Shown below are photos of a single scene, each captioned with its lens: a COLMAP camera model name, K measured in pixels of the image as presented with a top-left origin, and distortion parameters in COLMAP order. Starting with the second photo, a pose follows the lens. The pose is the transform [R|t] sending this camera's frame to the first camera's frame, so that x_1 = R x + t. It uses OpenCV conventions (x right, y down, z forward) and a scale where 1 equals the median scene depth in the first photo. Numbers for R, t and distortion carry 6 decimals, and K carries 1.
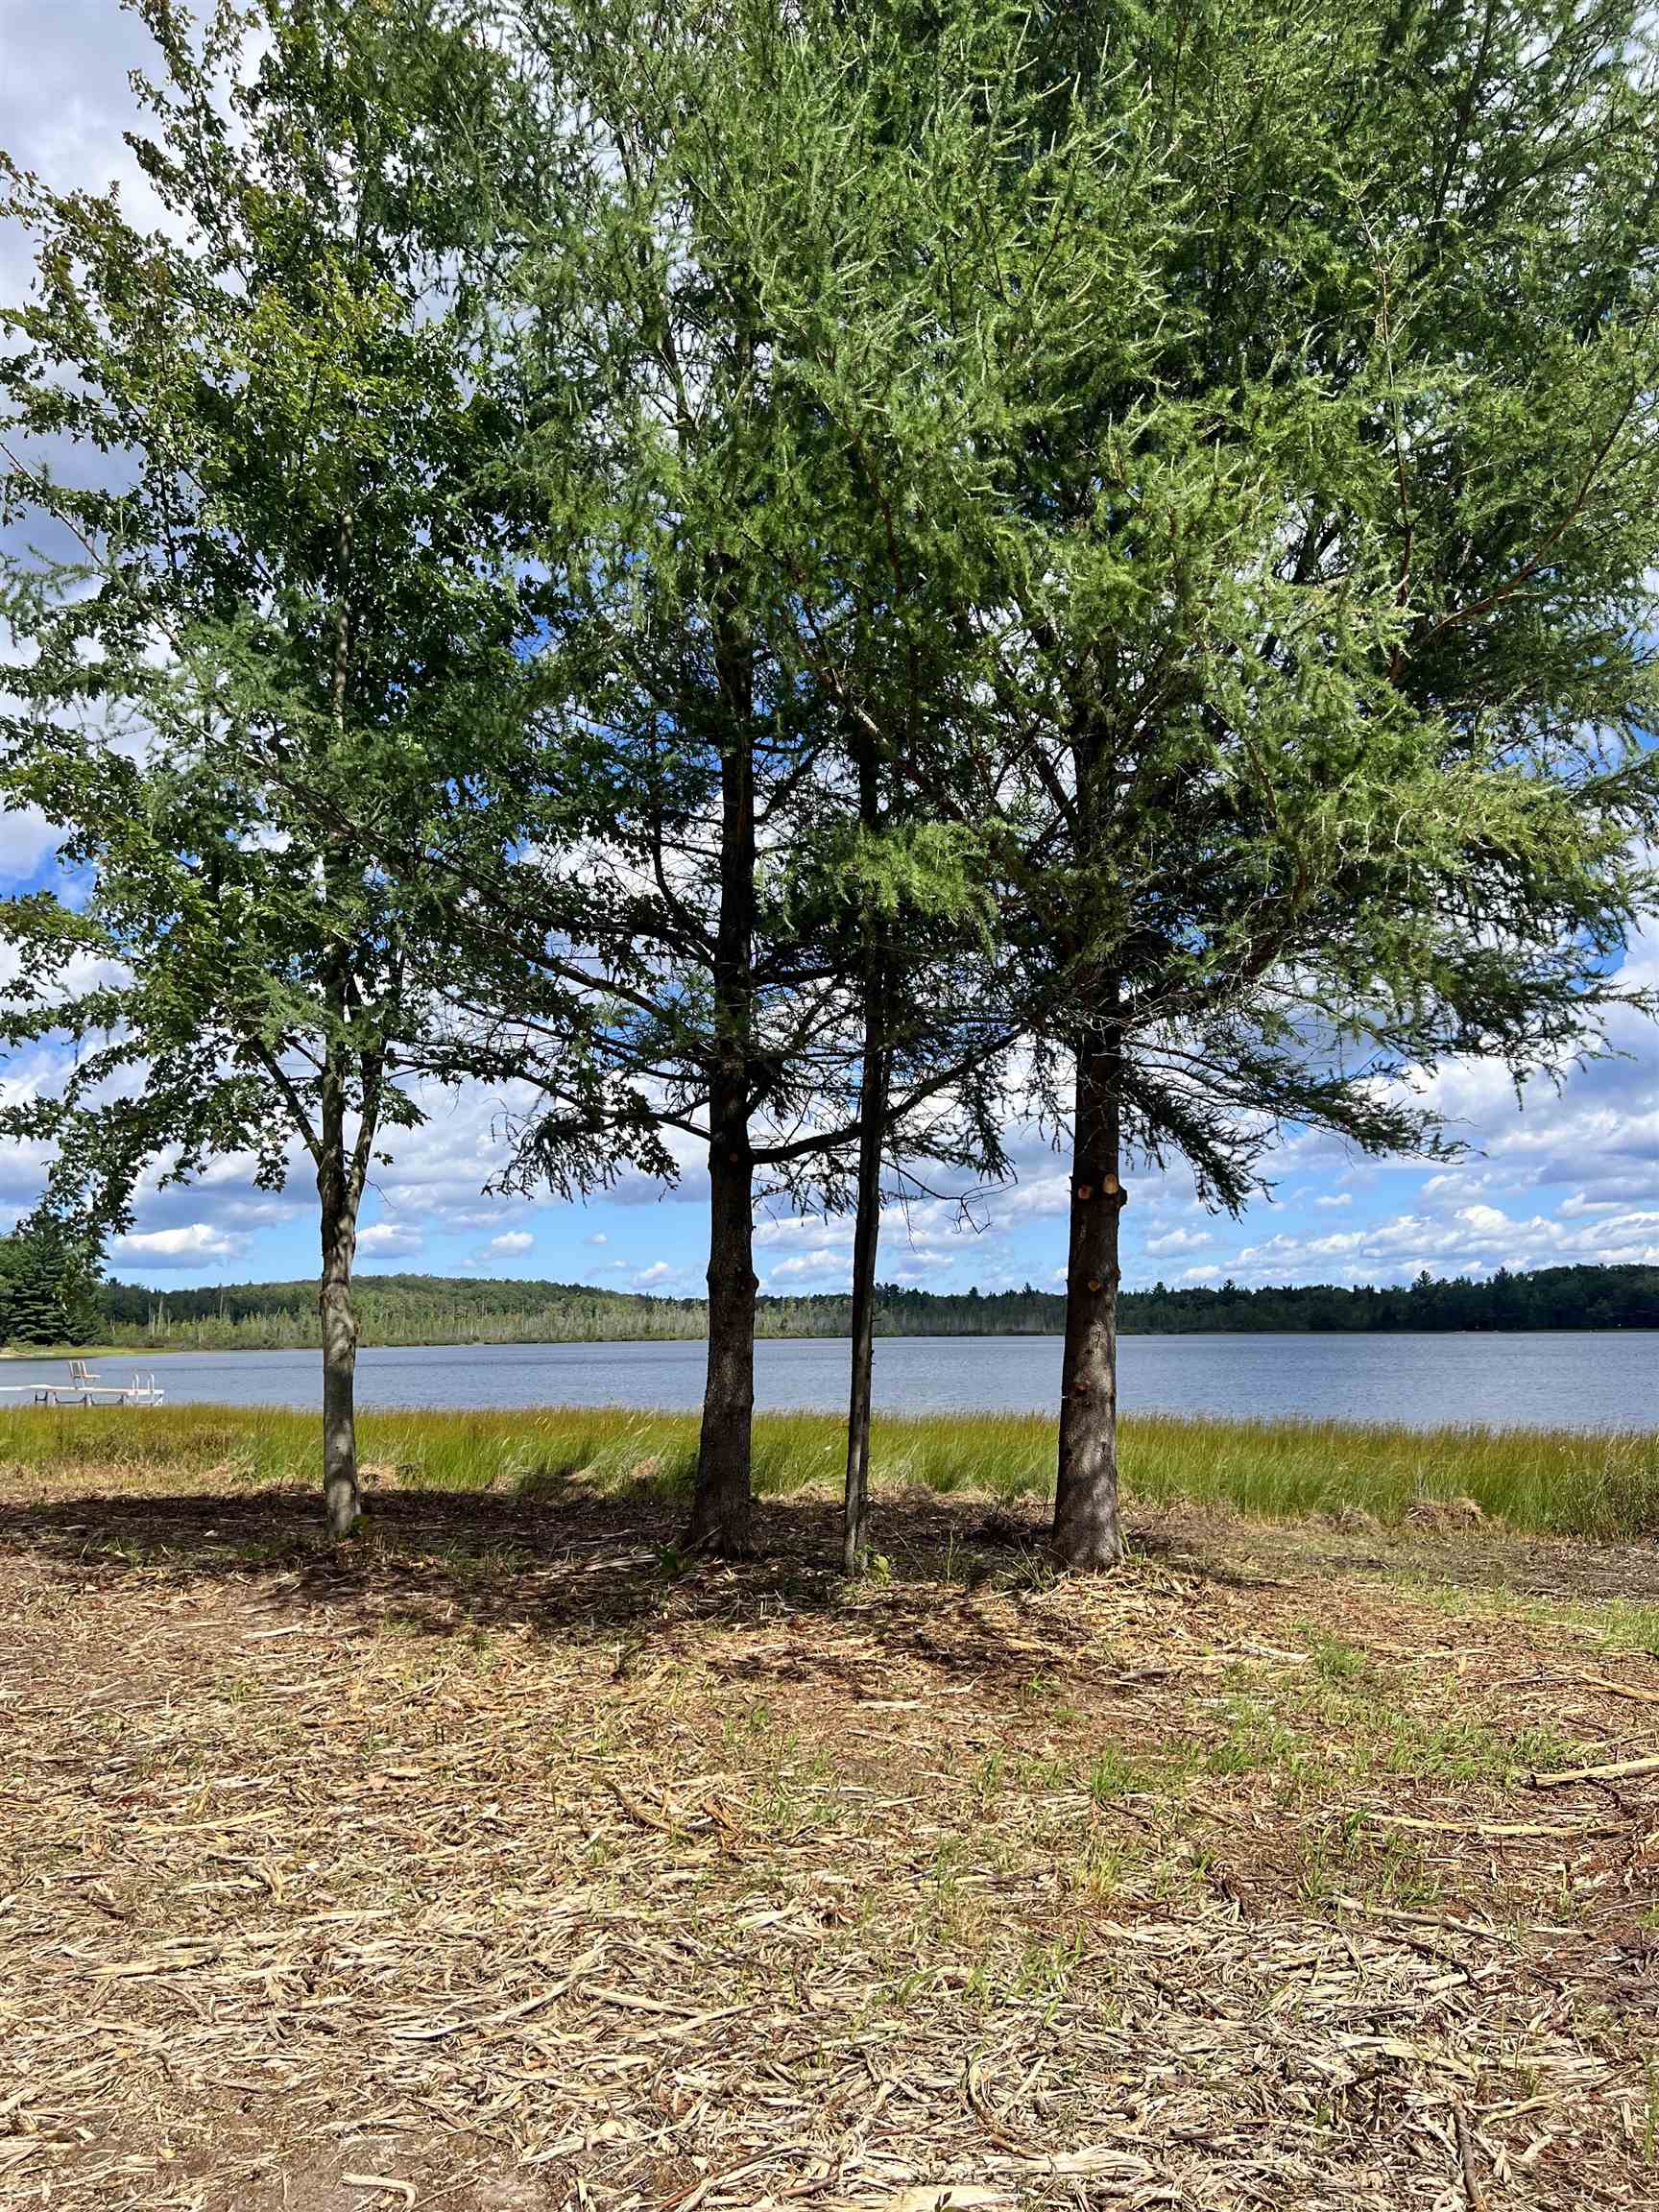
lens RADIAL K [[1609.5, 0, 817.5], [0, 1609.5, 1112.3], [0, 0, 1]] dist [0.043618, -0.056066]
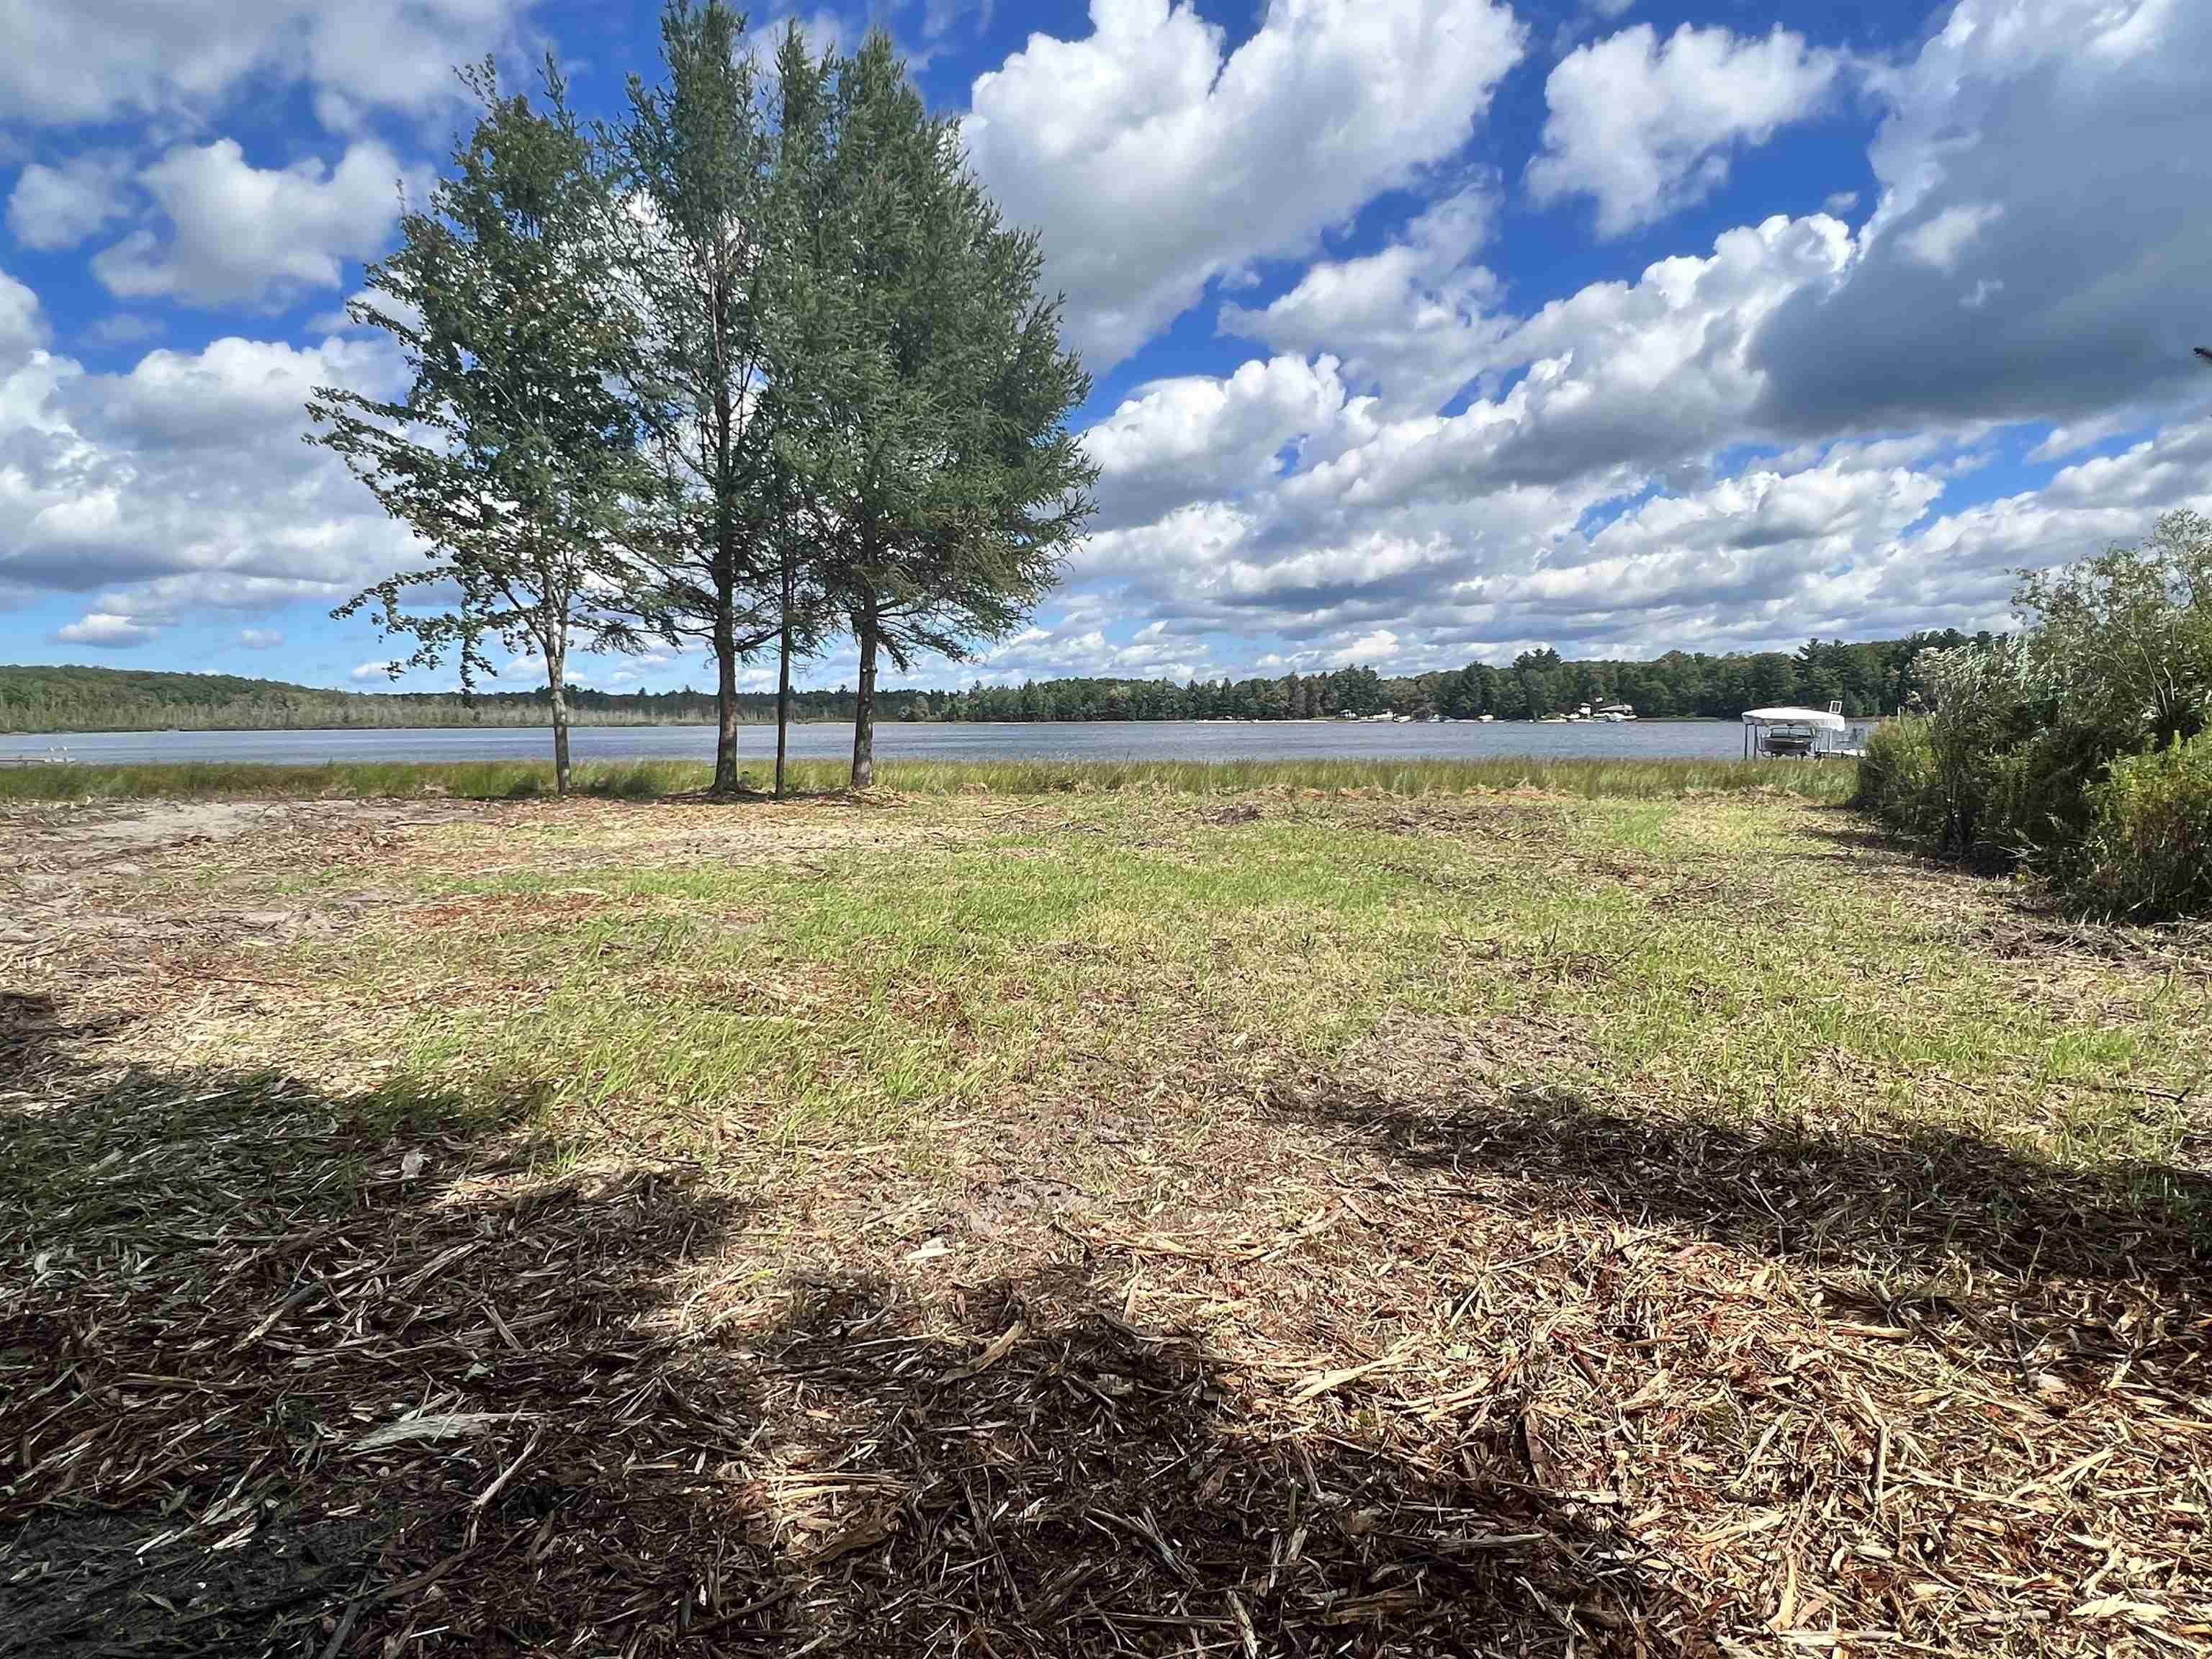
lens RADIAL K [[1243.3, 0, 1099.6], [0, 1243.3, 822.0], [0, 0, 1]] dist [-0.022104, 0.001403]
pose [[0.902934, -0.028202, 0.428852, -0.495991], [-0.063741, 0.978022, 0.198521, -0.165595], [-0.425025, -0.206587, 0.881292, -1.515165]]
